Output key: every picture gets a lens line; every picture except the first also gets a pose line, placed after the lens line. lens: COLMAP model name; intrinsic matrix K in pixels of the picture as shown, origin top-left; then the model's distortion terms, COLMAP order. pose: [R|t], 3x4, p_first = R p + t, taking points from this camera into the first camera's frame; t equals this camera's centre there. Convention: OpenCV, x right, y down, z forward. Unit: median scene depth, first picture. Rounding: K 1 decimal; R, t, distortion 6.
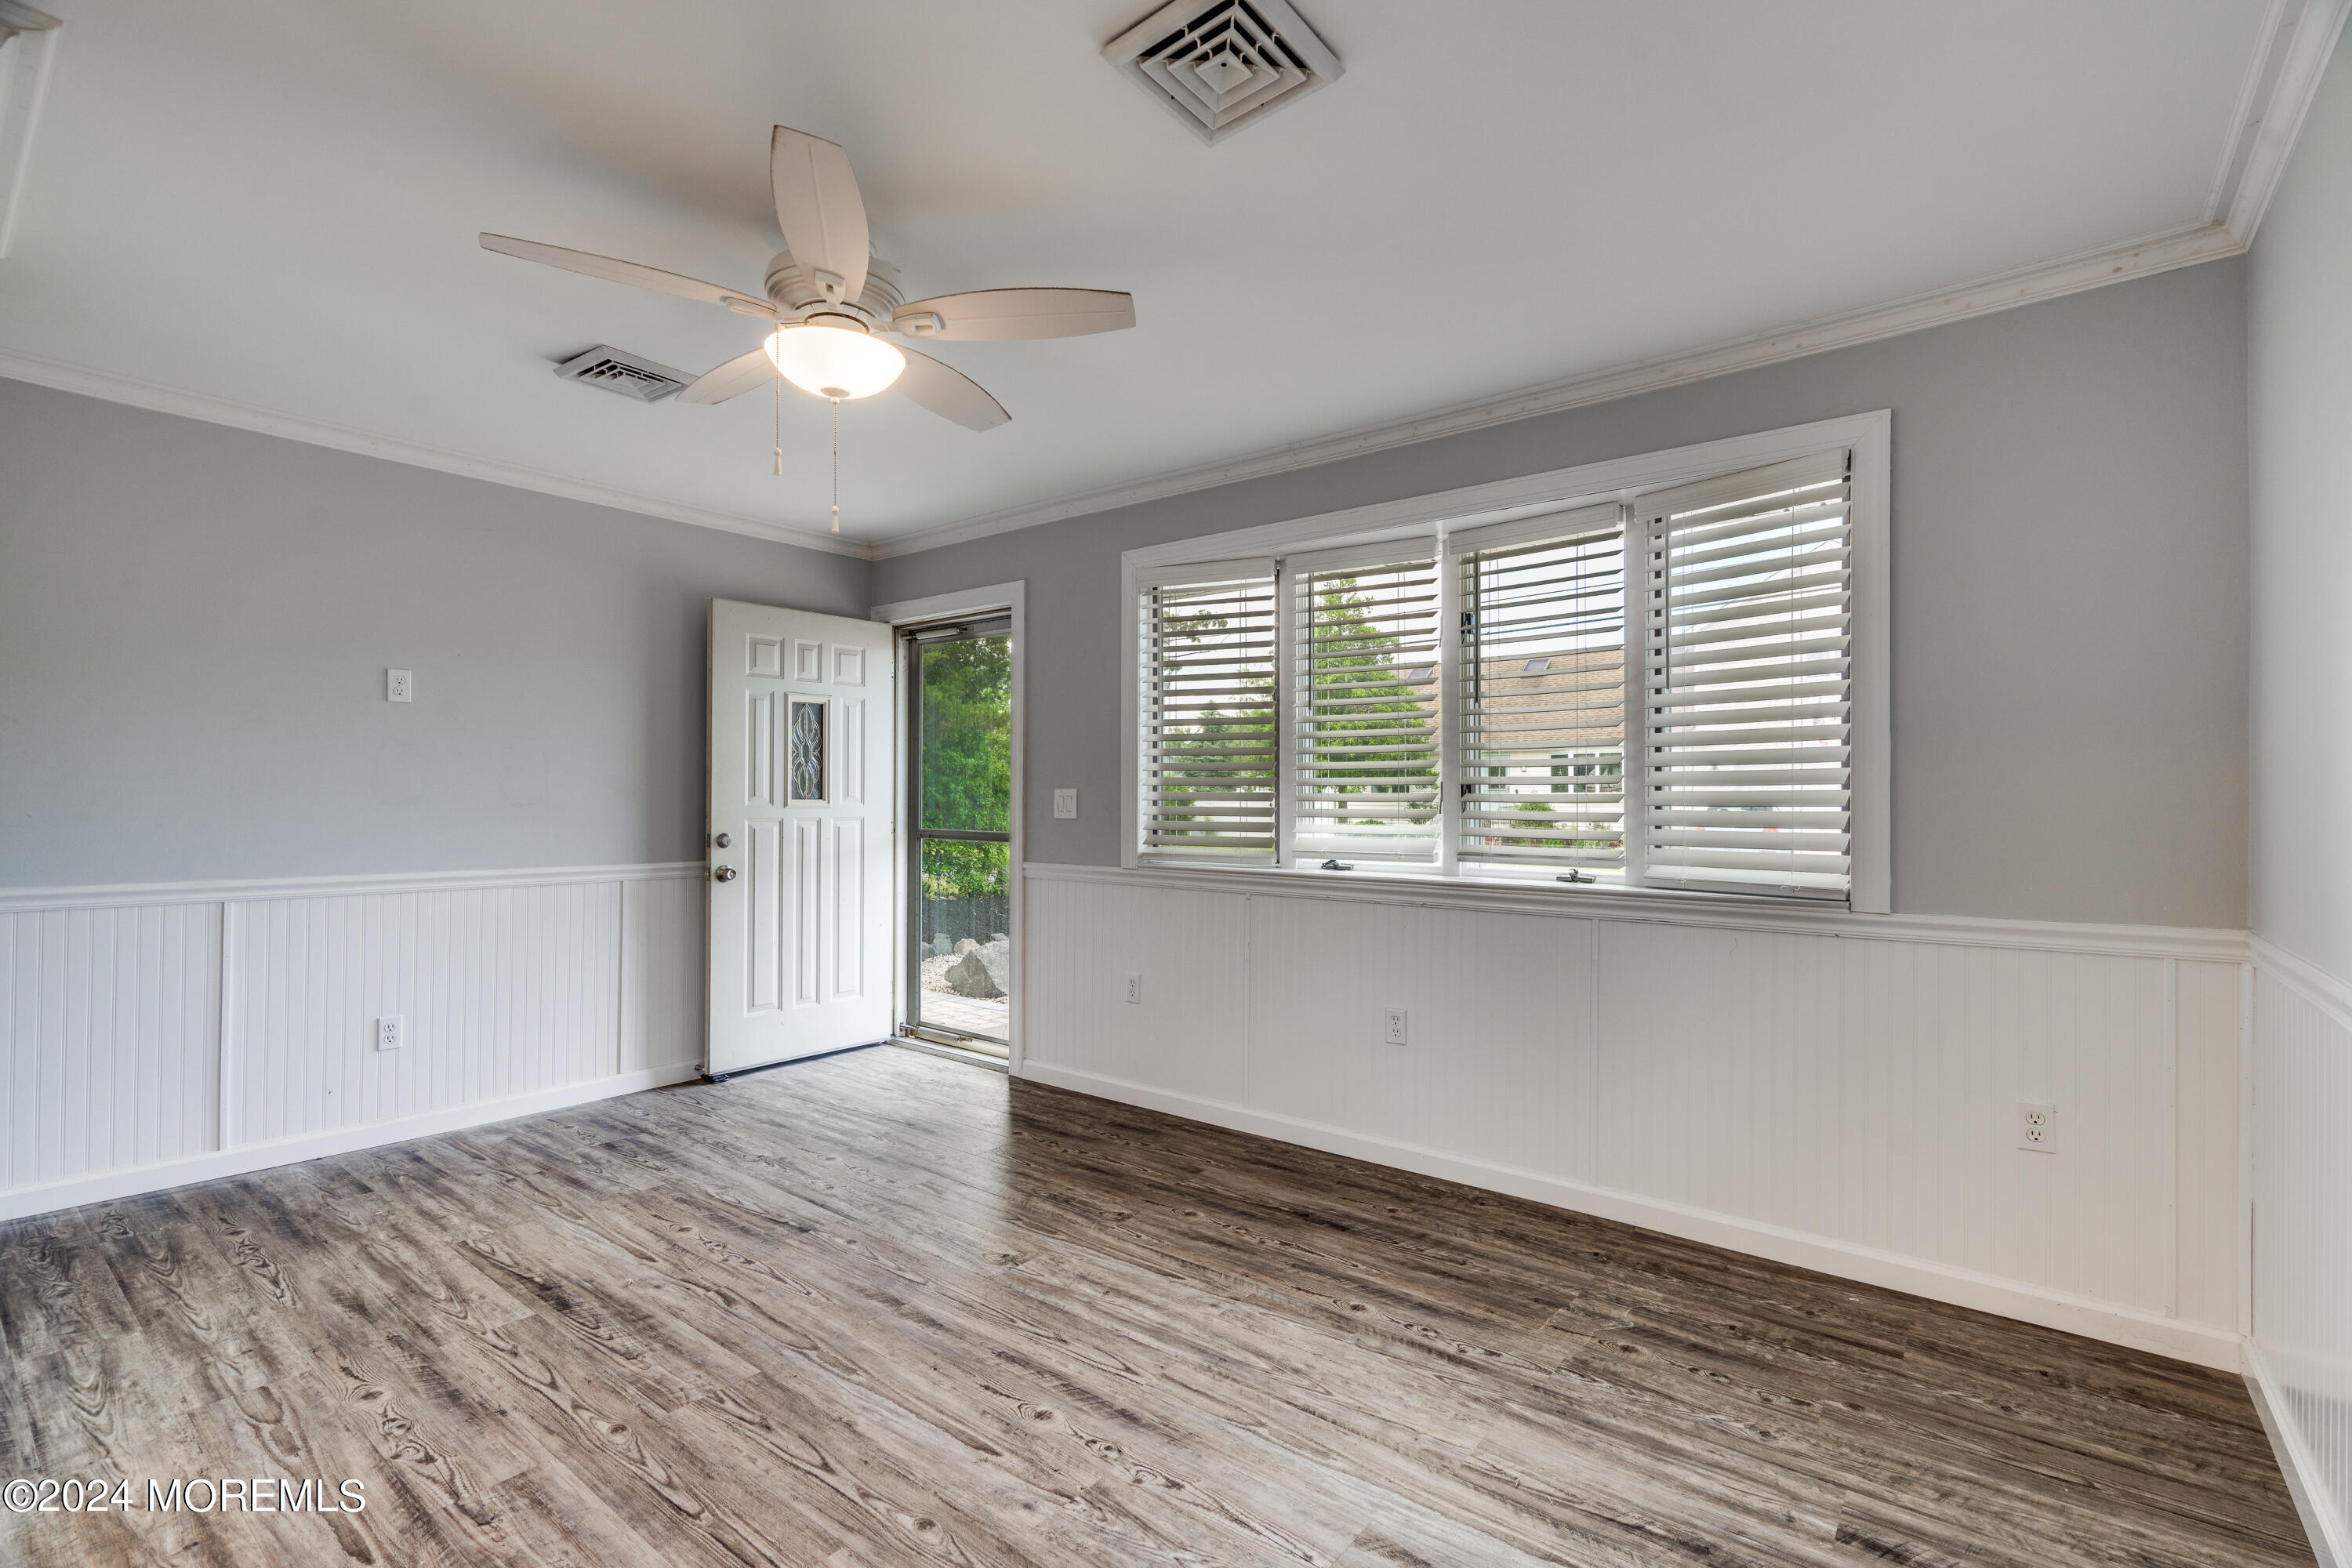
lens RADIAL K [[1062.1, 0, 1184.2], [0, 1062.1, 787.7], [0, 0, 1]] dist [-0.006791, 0.000296]
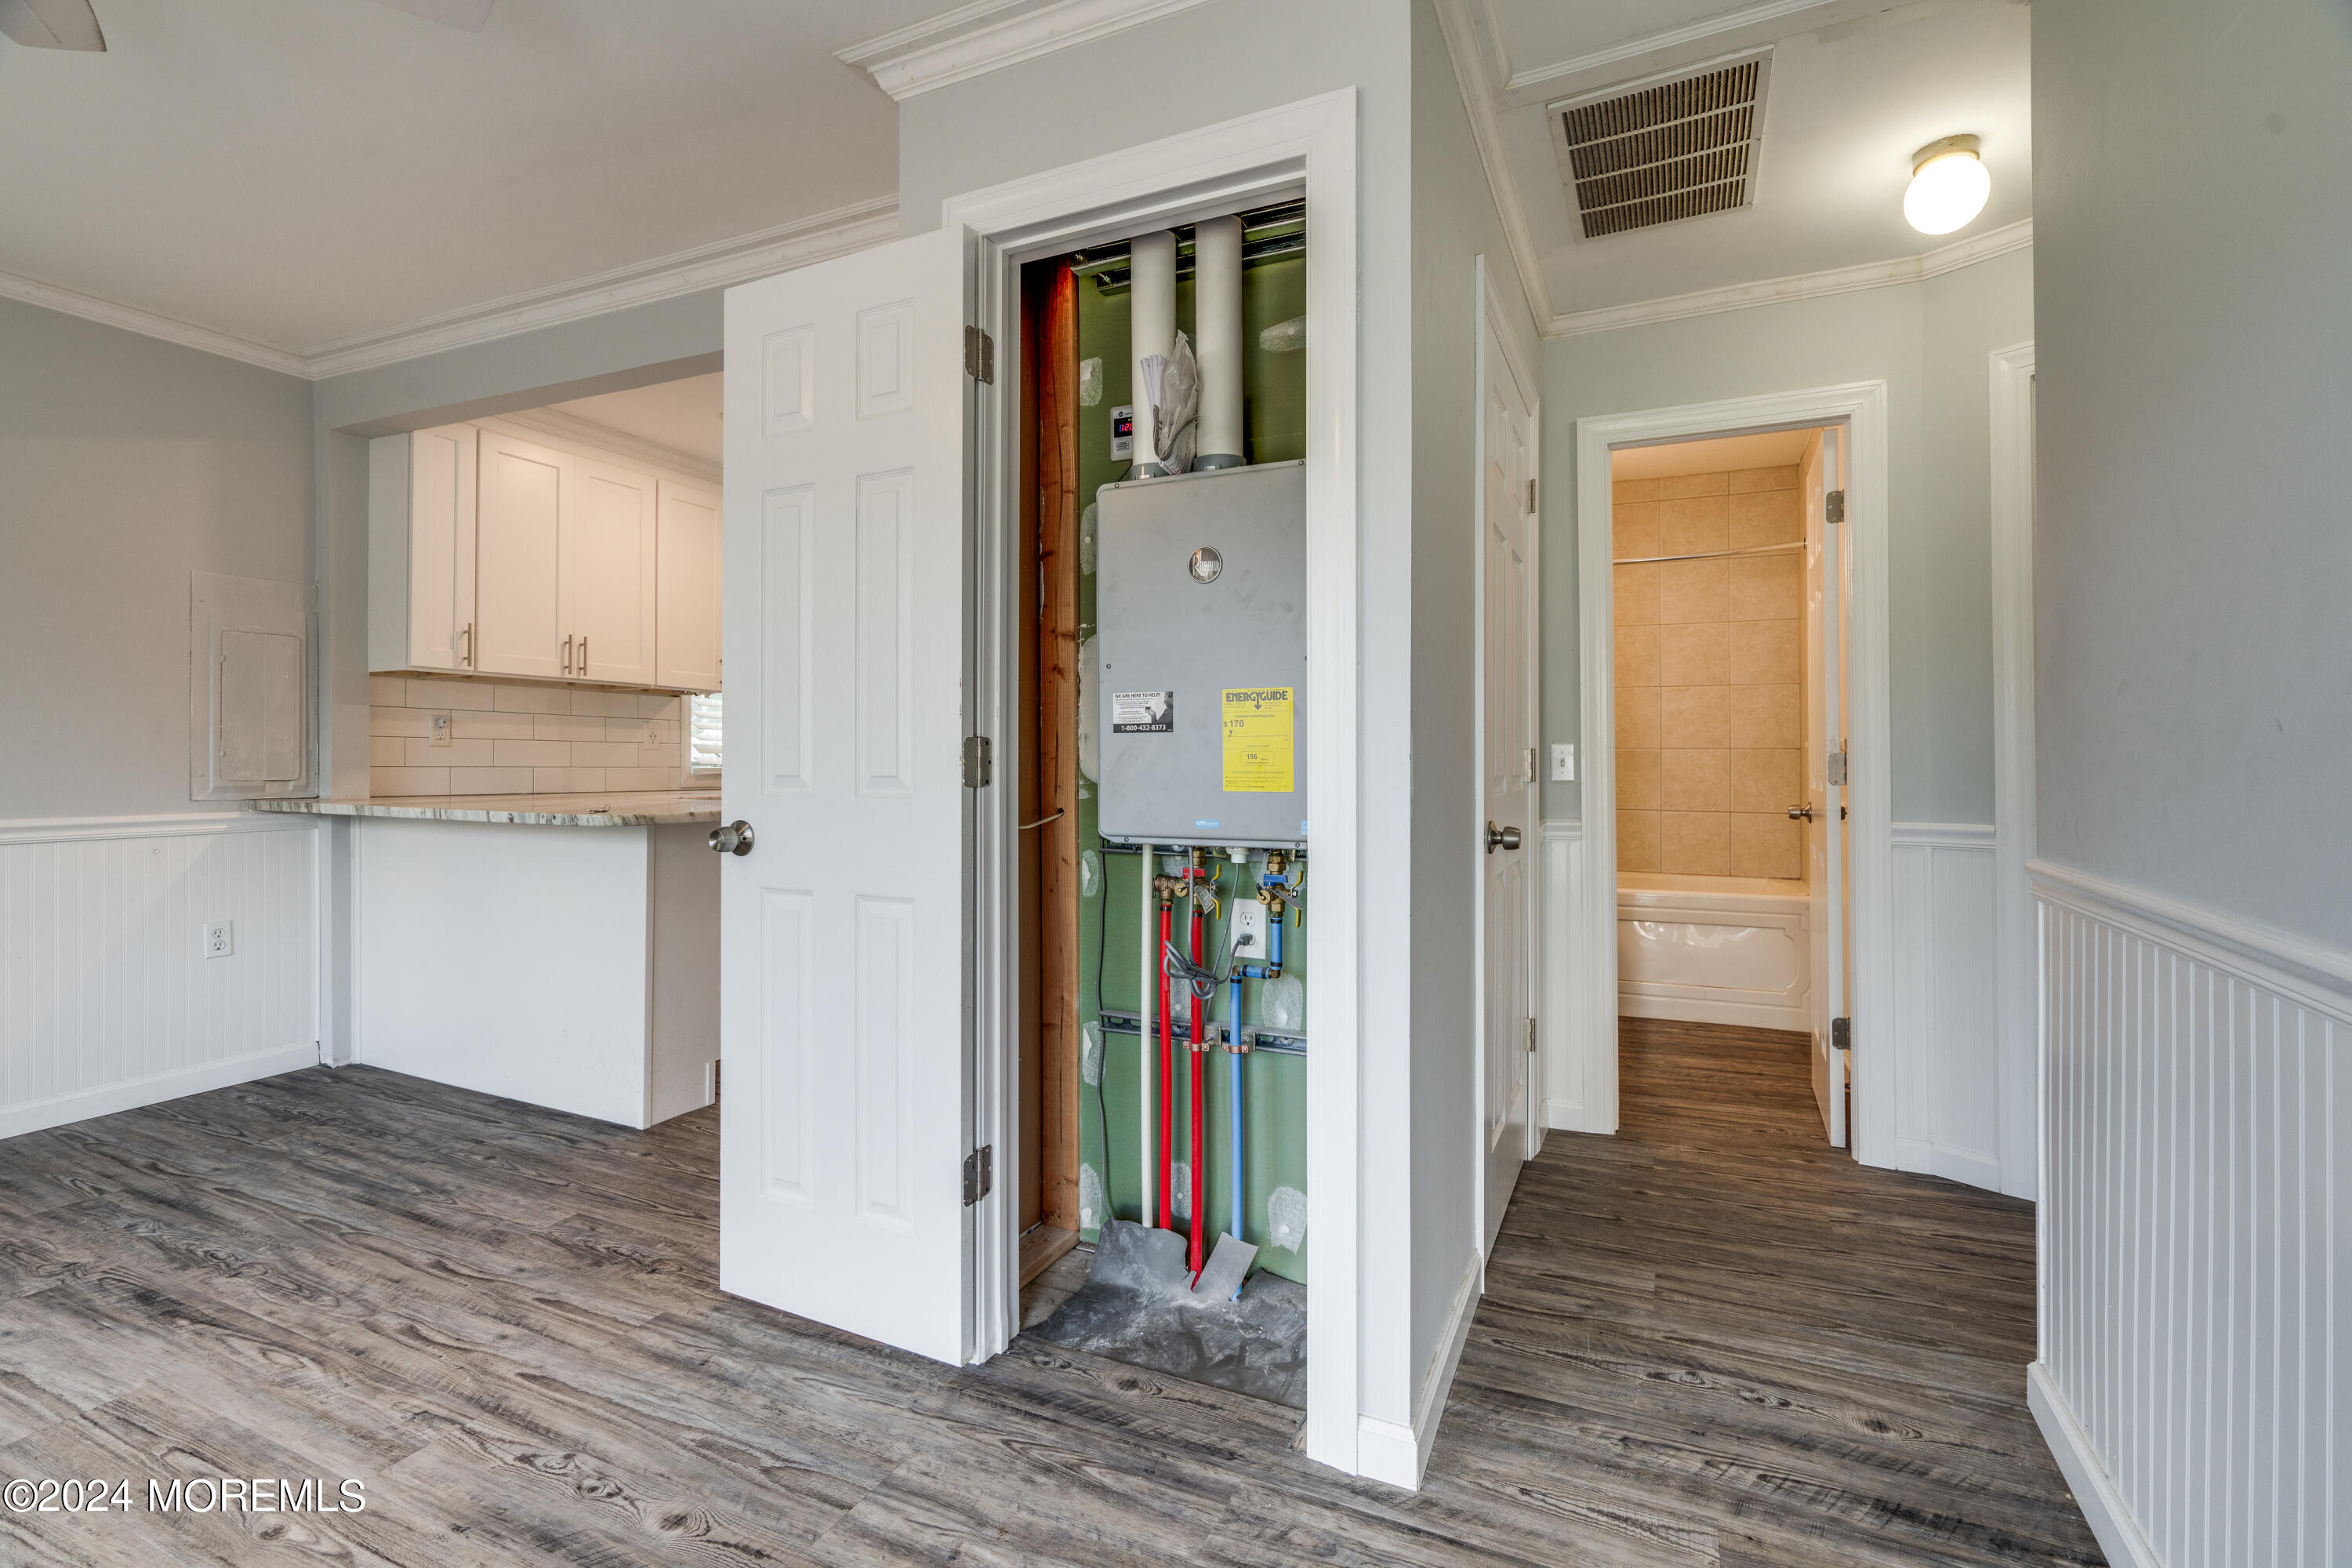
lens RADIAL K [[1062.1, 0, 1190.6], [0, 1062.1, 767.2], [0, 0, 1]] dist [-0.006791, 0.000296]
pose [[-0.969346, -0.005722, -0.245631, -0.694402], [-0.006145, 0.999981, 0.000956, 0.038675], [0.245621, 0.002436, -0.969363, 1.334723]]
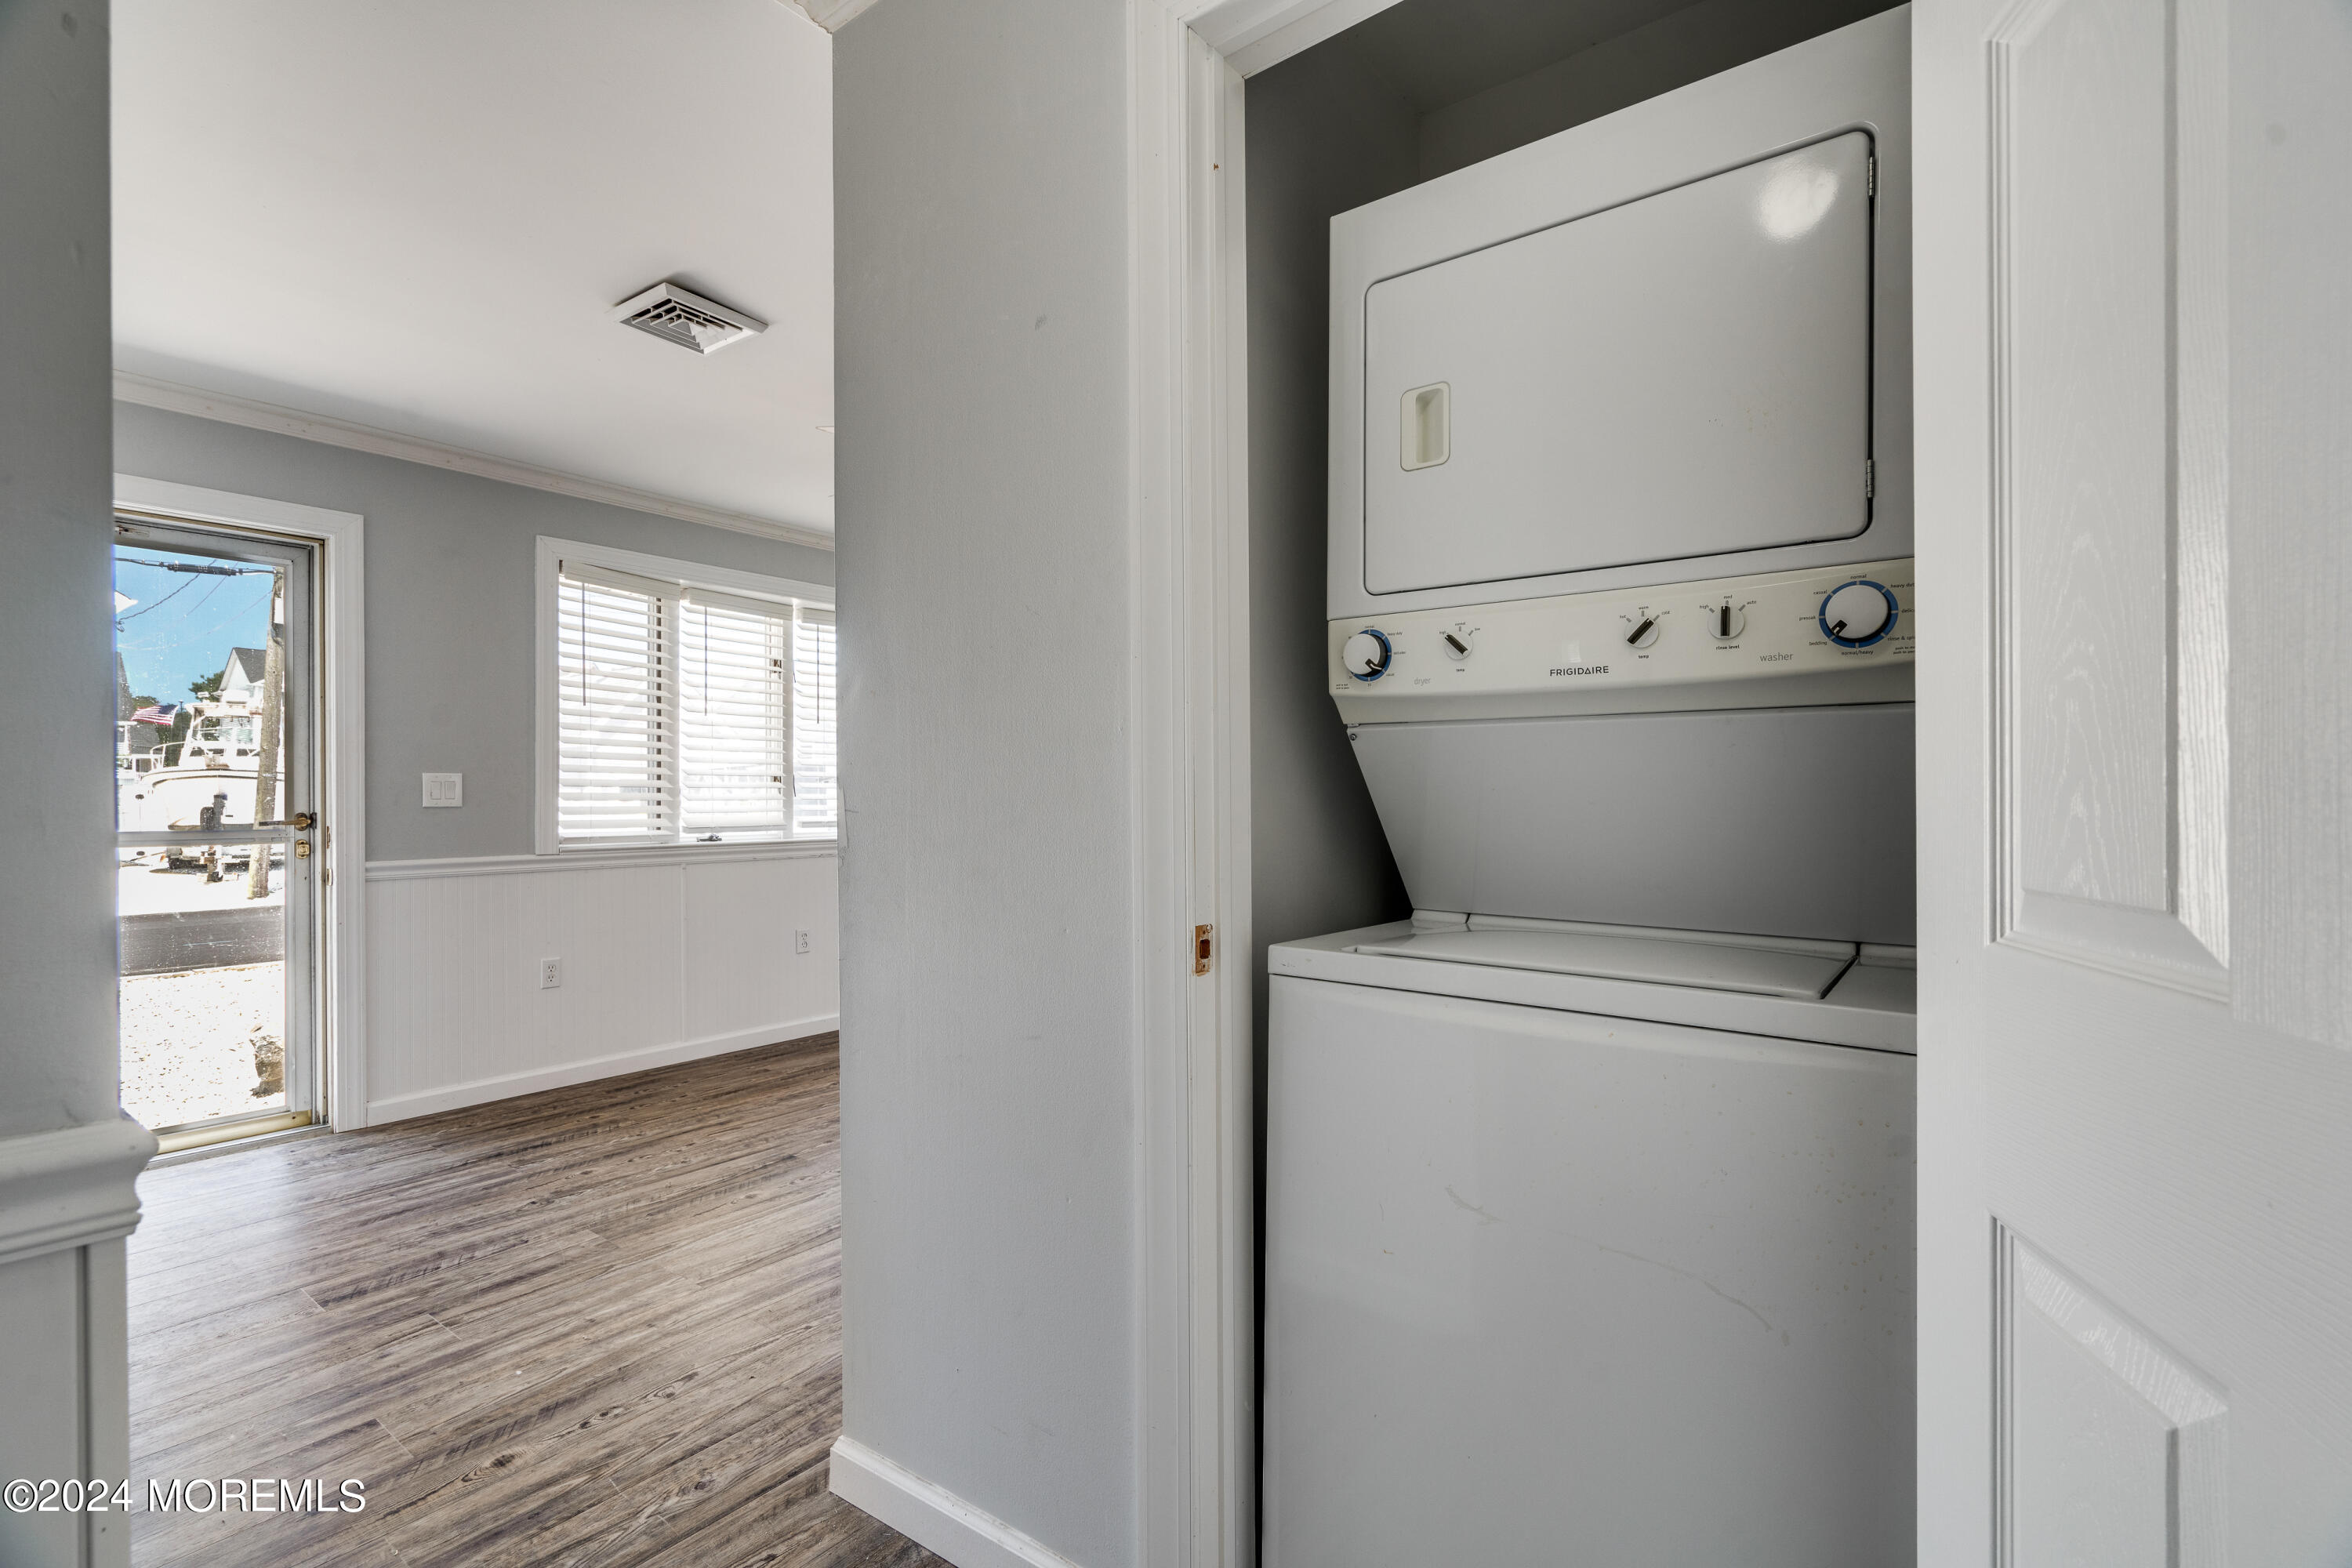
lens RADIAL K [[1062.1, 0, 1213.4], [0, 1062.1, 802.8], [0, 0, 1]] dist [-0.006791, 0.000296]
pose [[-0.053328, -0.009345, 0.998533, -1.584897], [-0.011115, 0.999900, 0.008764, 0.016342], [-0.998515, -0.010631, -0.053427, 0.625795]]
